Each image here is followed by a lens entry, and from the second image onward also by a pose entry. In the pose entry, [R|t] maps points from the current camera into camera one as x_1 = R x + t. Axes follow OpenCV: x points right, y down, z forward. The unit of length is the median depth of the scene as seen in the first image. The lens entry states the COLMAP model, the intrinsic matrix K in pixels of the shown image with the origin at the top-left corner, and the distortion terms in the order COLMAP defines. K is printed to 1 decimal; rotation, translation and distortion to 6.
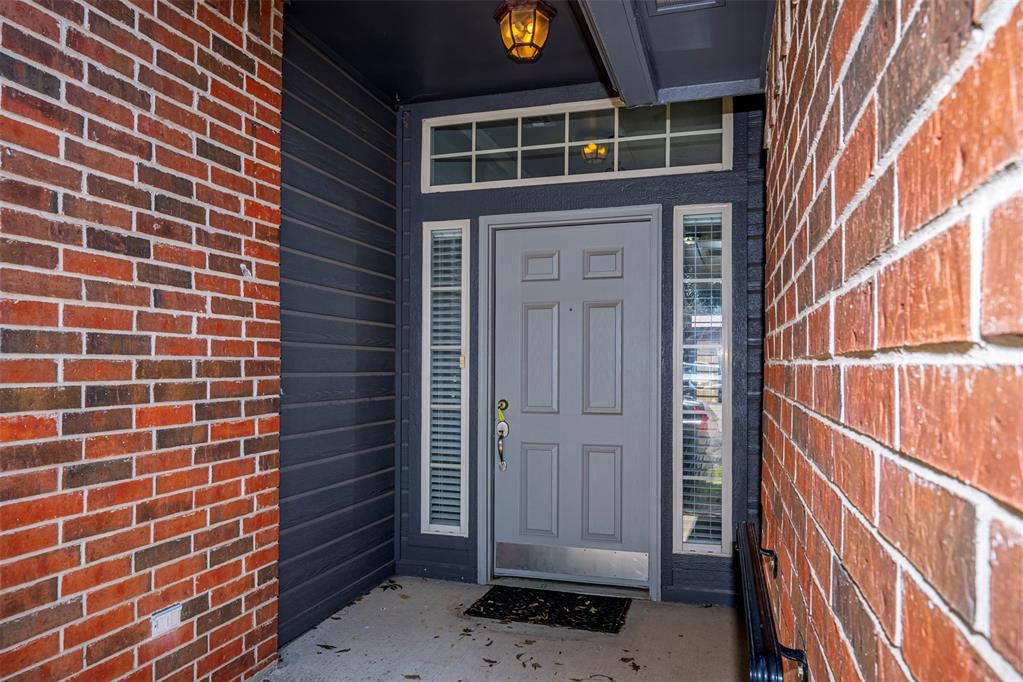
lens RADIAL K [[669.7, 0, 509.6], [0, 669.7, 347.1], [0, 0, 1]] dist [0.007892, 0.000213]
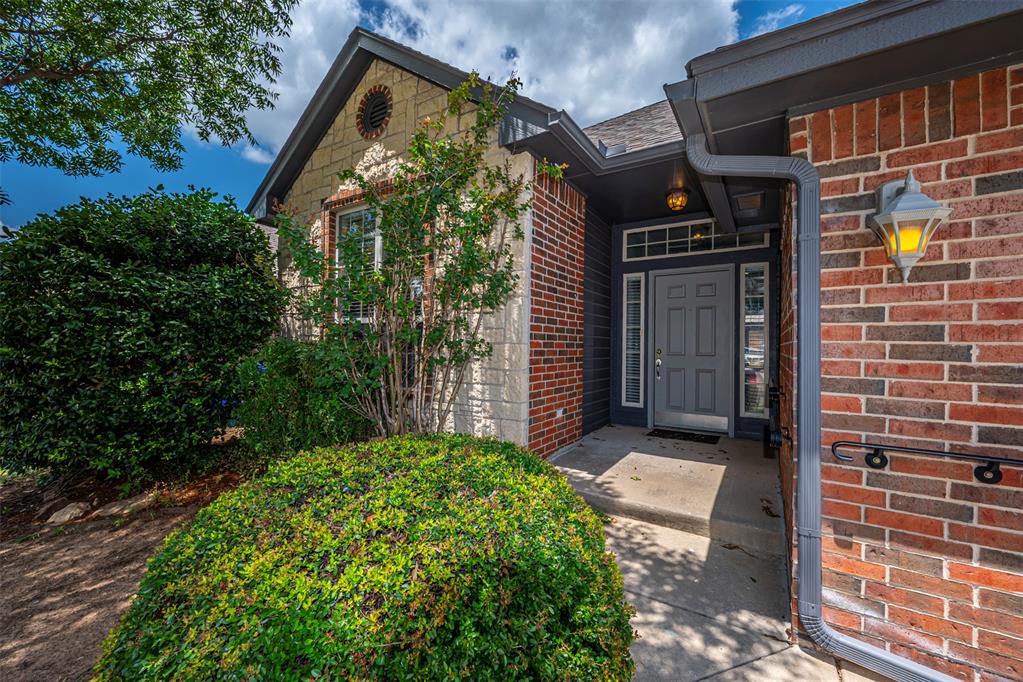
lens RADIAL K [[404.2, 0, 517.0], [0, 404.2, 334.8], [0, 0, 1]] dist [-0.004118, -0.000083]
pose [[0.970522, 0.000454, -0.241011, -0.151964], [-0.001864, 0.999982, -0.005622, 0.037583], [0.241004, 0.005905, 0.970506, -0.482226]]
